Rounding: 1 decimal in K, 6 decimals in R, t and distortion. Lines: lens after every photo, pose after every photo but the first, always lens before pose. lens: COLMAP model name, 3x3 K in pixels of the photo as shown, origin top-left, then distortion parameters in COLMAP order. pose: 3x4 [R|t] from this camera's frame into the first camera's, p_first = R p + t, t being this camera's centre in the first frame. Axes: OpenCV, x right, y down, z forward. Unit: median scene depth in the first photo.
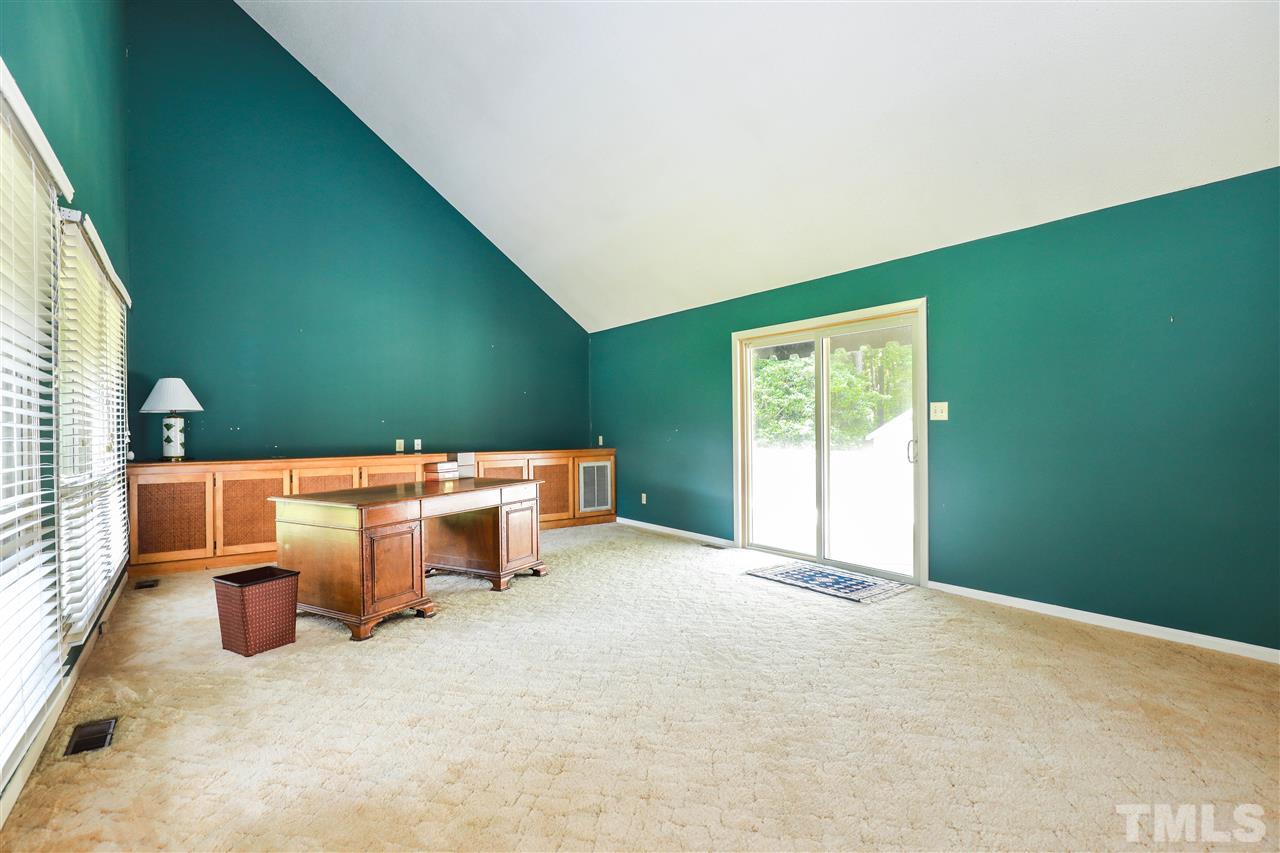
lens RADIAL K [[604.3, 0, 641.6], [0, 604.3, 432.8], [0, 0, 1]] dist [-0.021709, -0.000120]
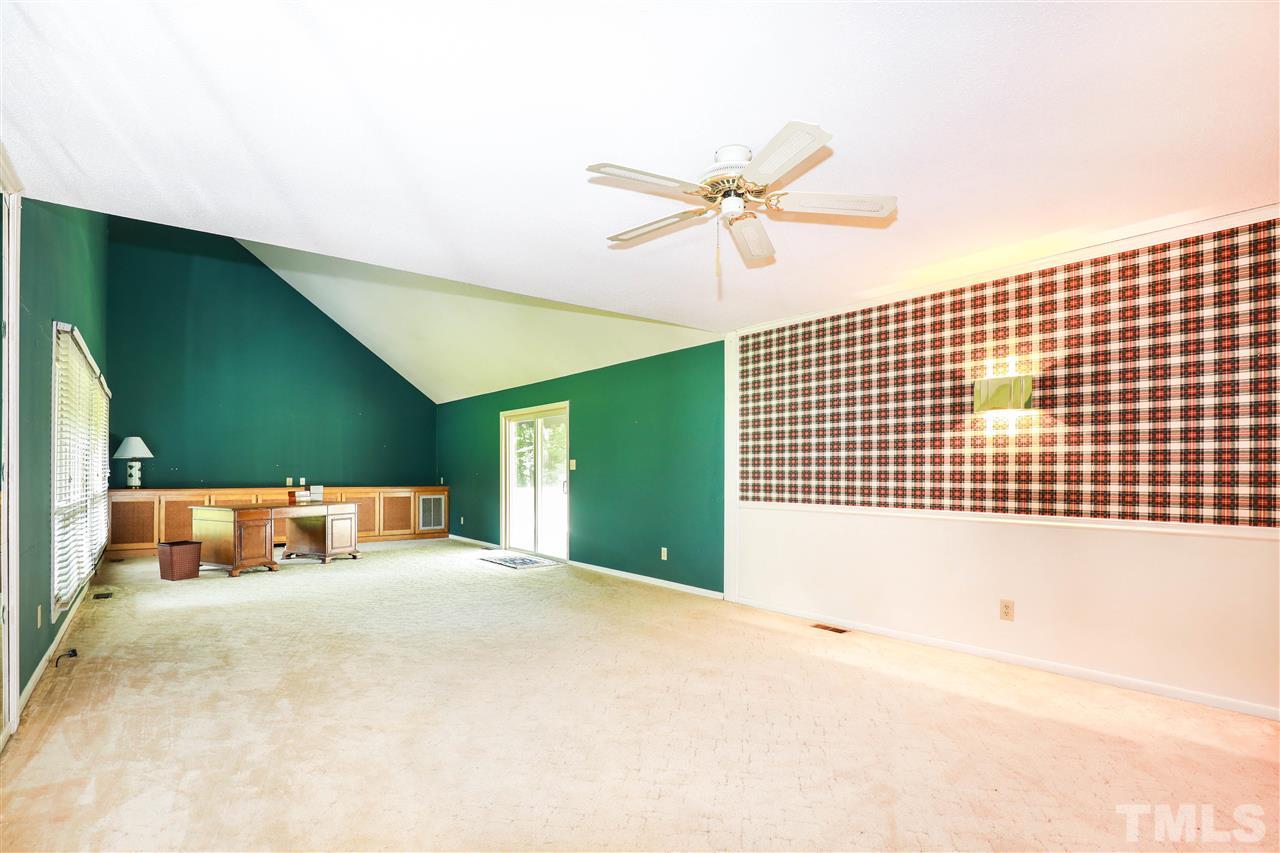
lens RADIAL K [[623.7, 0, 641.6], [0, 623.7, 470.7], [0, 0, 1]] dist [-0.018661, 0.000402]
pose [[0.999211, 0.013493, 0.037361, 0.541278], [-0.013064, 0.999846, -0.011695, 0.000611], [-0.037513, 0.011197, 0.999233, -0.740100]]
